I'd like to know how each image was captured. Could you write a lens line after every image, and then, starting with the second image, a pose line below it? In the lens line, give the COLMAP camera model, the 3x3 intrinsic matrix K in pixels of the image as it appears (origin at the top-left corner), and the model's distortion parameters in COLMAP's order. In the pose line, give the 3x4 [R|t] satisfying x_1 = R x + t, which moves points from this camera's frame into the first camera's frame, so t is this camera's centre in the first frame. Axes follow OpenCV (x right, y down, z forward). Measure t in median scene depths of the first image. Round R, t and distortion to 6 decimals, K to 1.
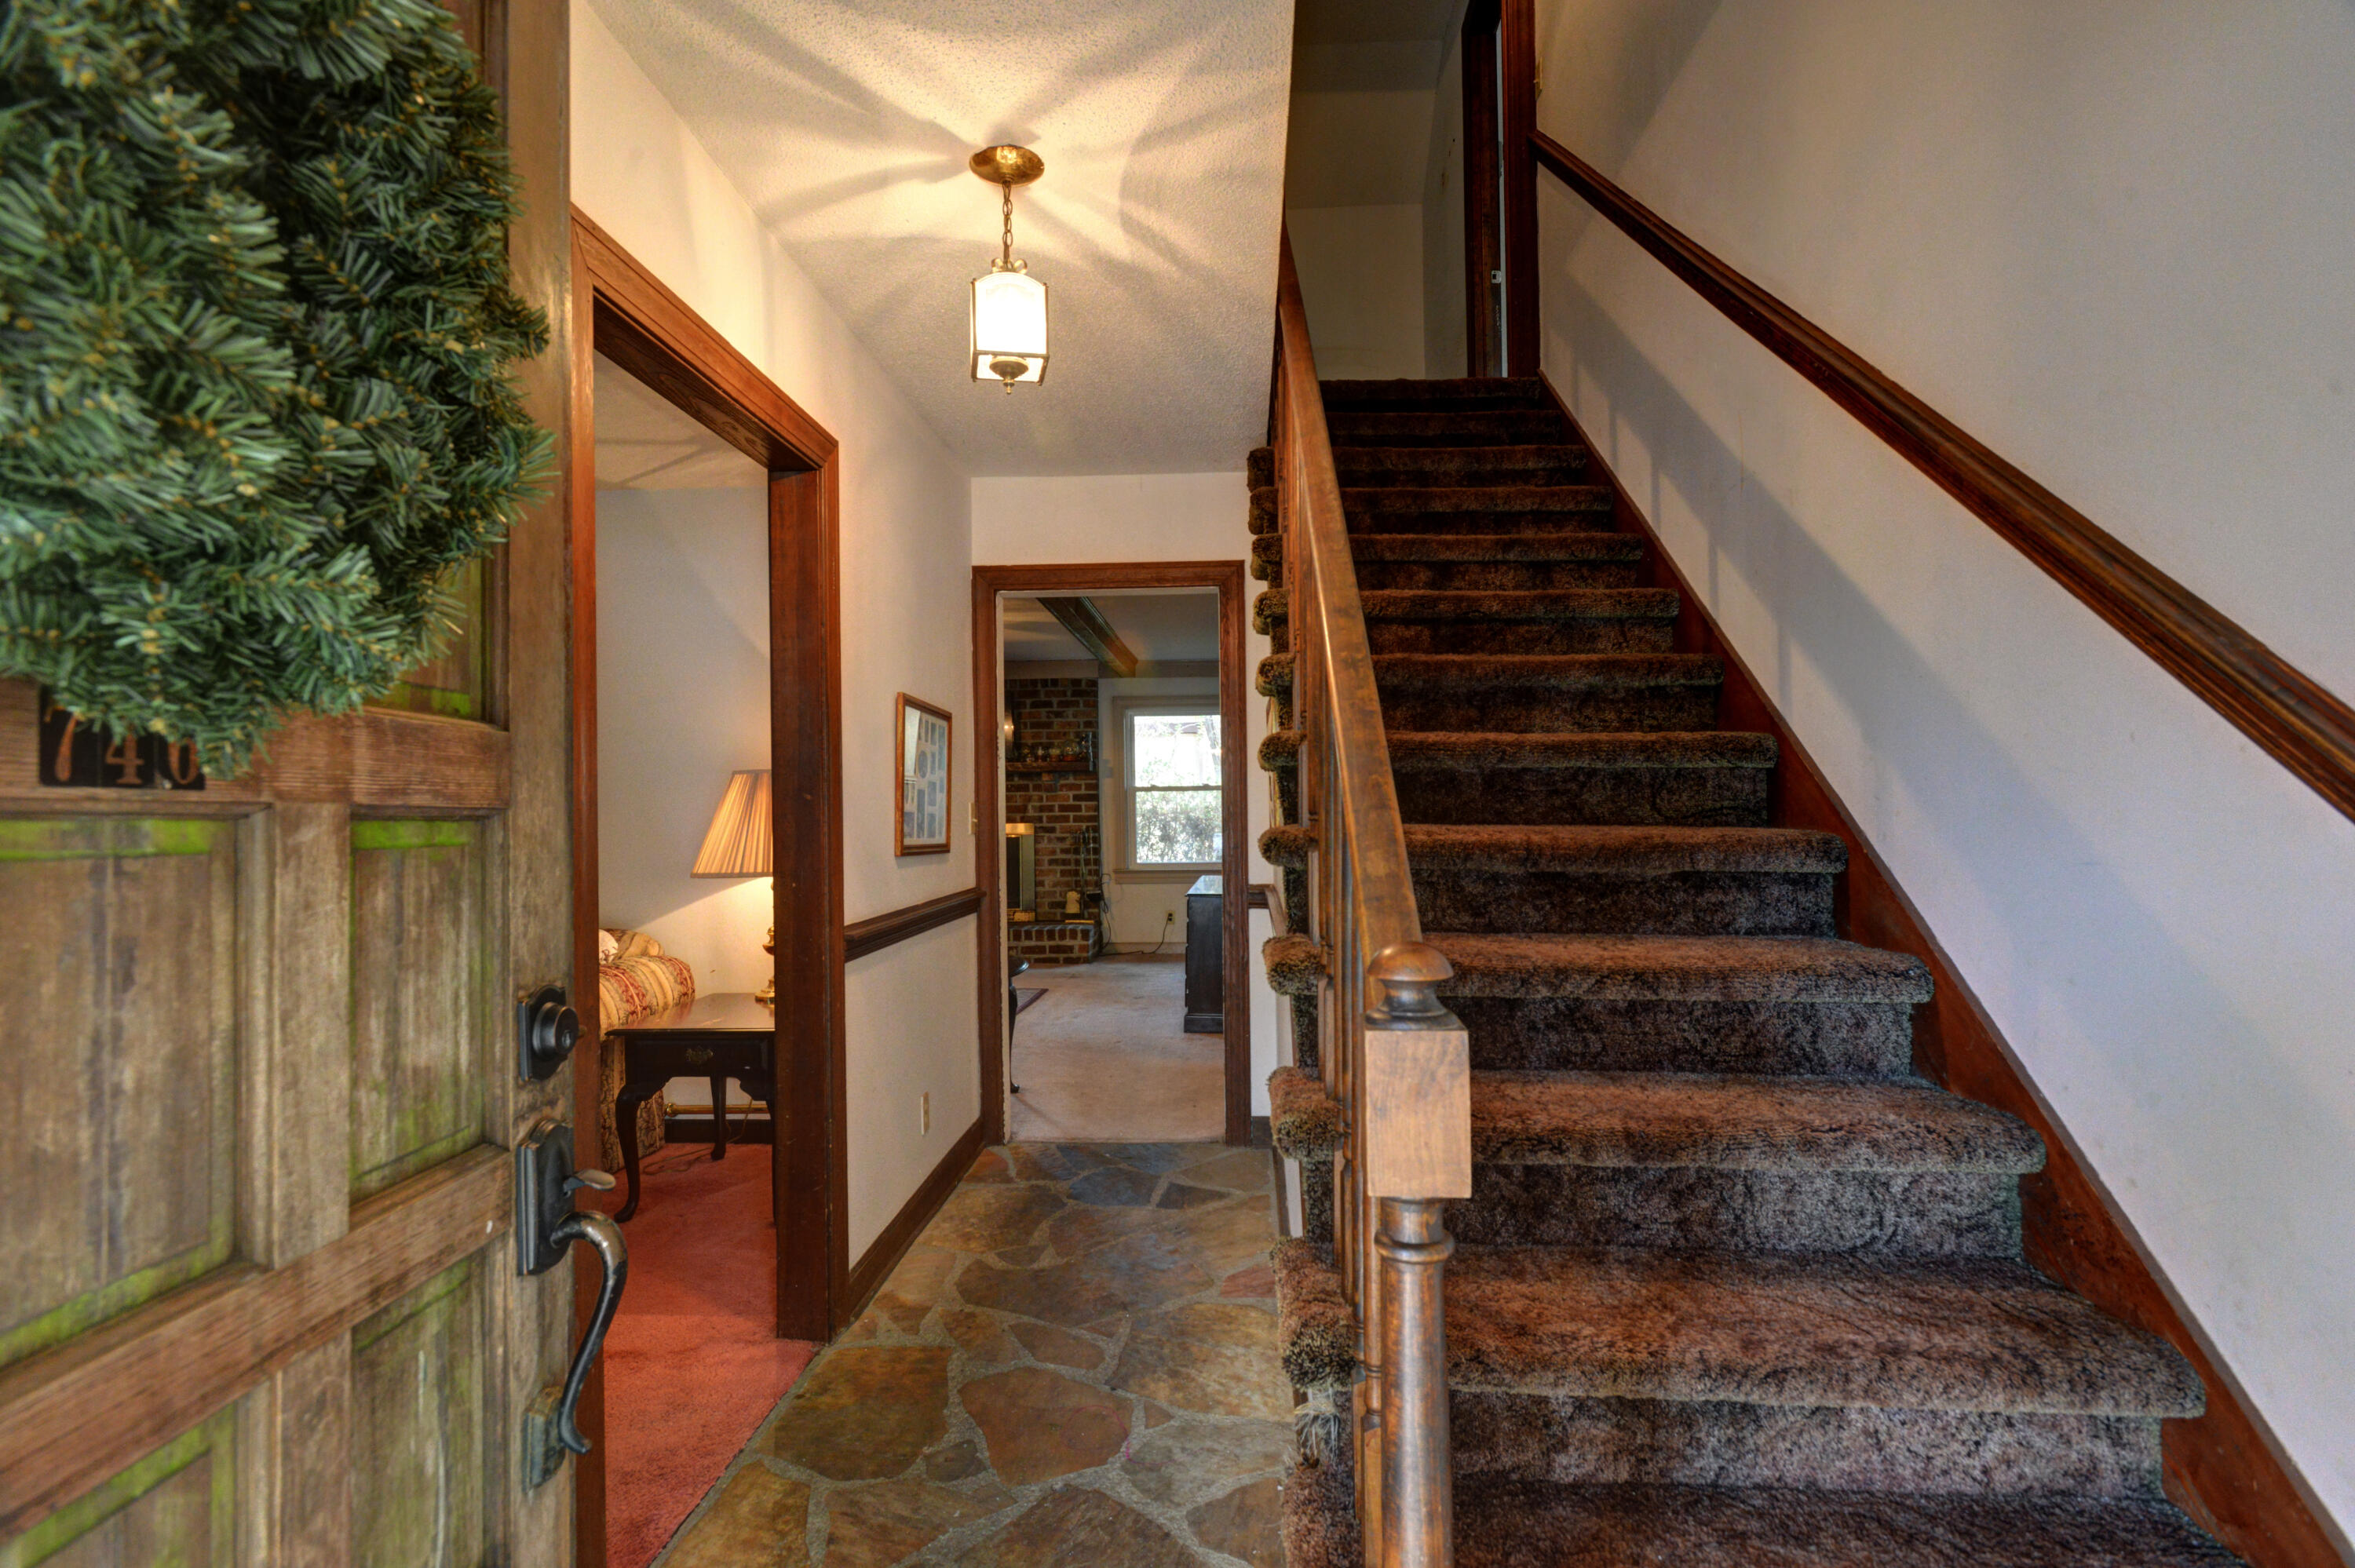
lens RADIAL K [[1132.2, 0, 1182.1], [0, 1132.2, 791.0], [0, 0, 1]] dist [-0.006753, -0.000842]
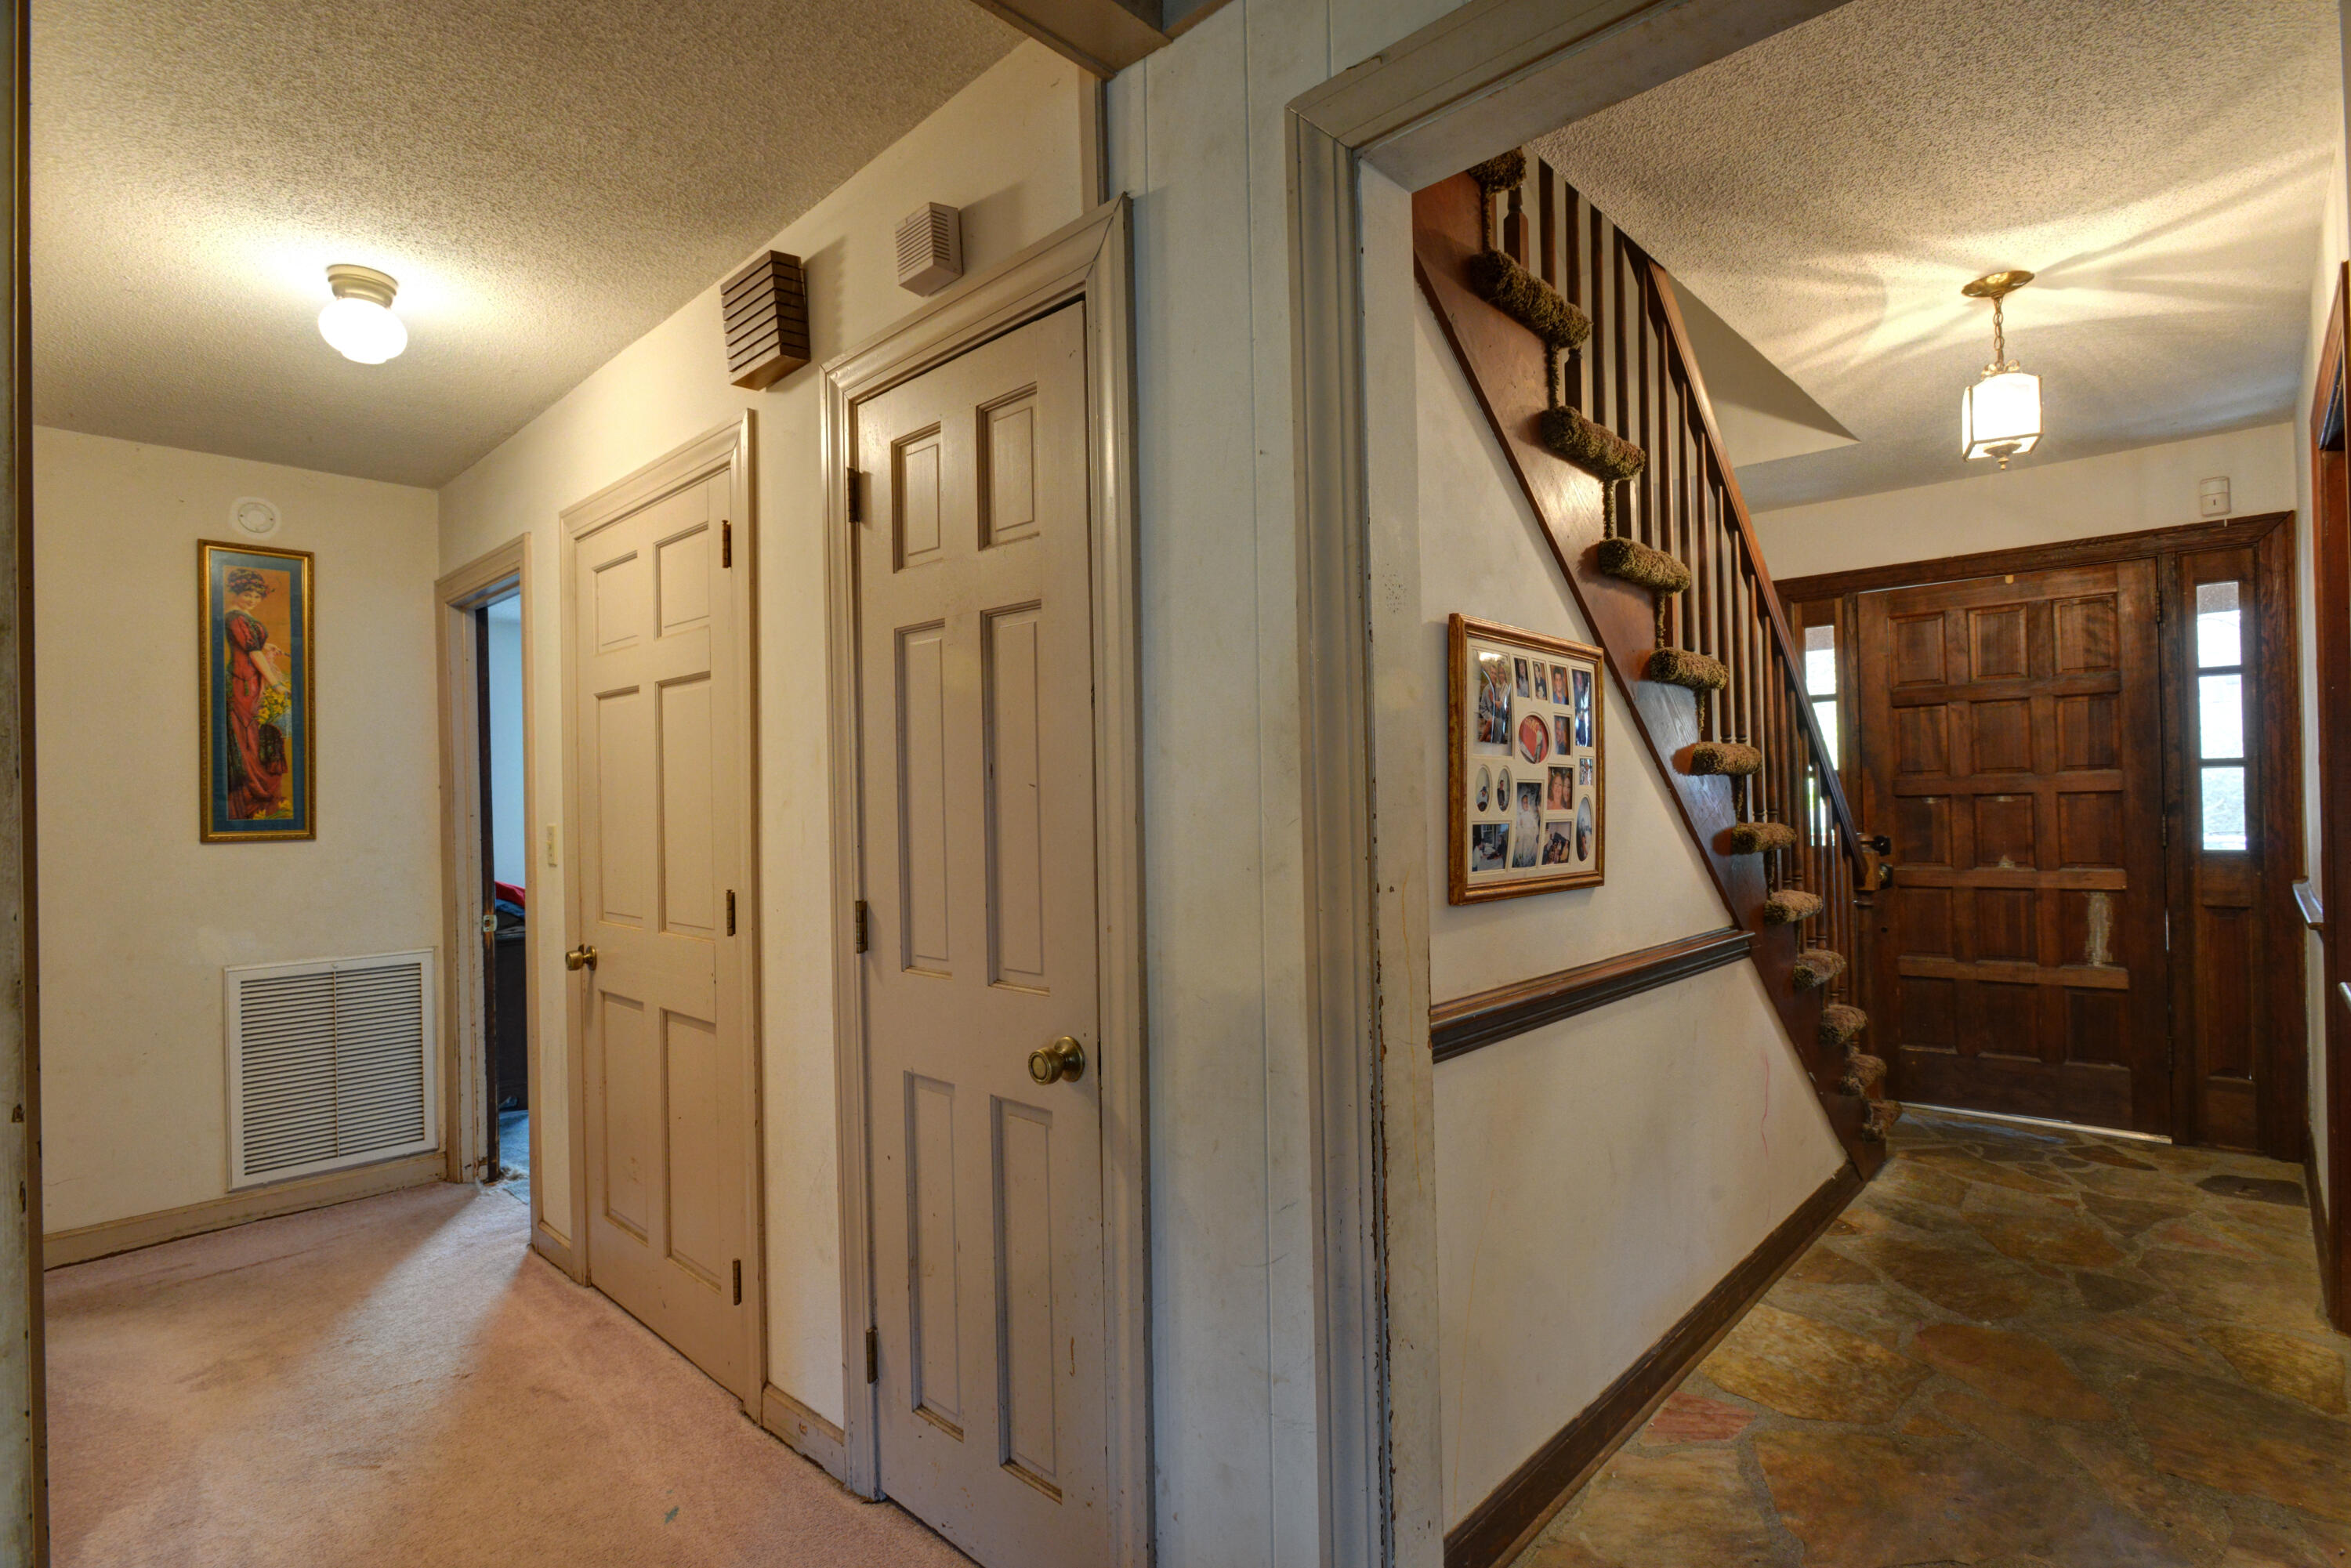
lens RADIAL K [[1130.3, 0, 1182.3], [0, 1130.3, 781.2], [0, 0, 1]] dist [-0.006753, -0.000842]
pose [[-0.770368, 0.034623, 0.636658, -0.242362], [0.016078, 0.999262, -0.034888, 0.021770], [-0.637396, -0.016640, -0.770356, 2.625251]]
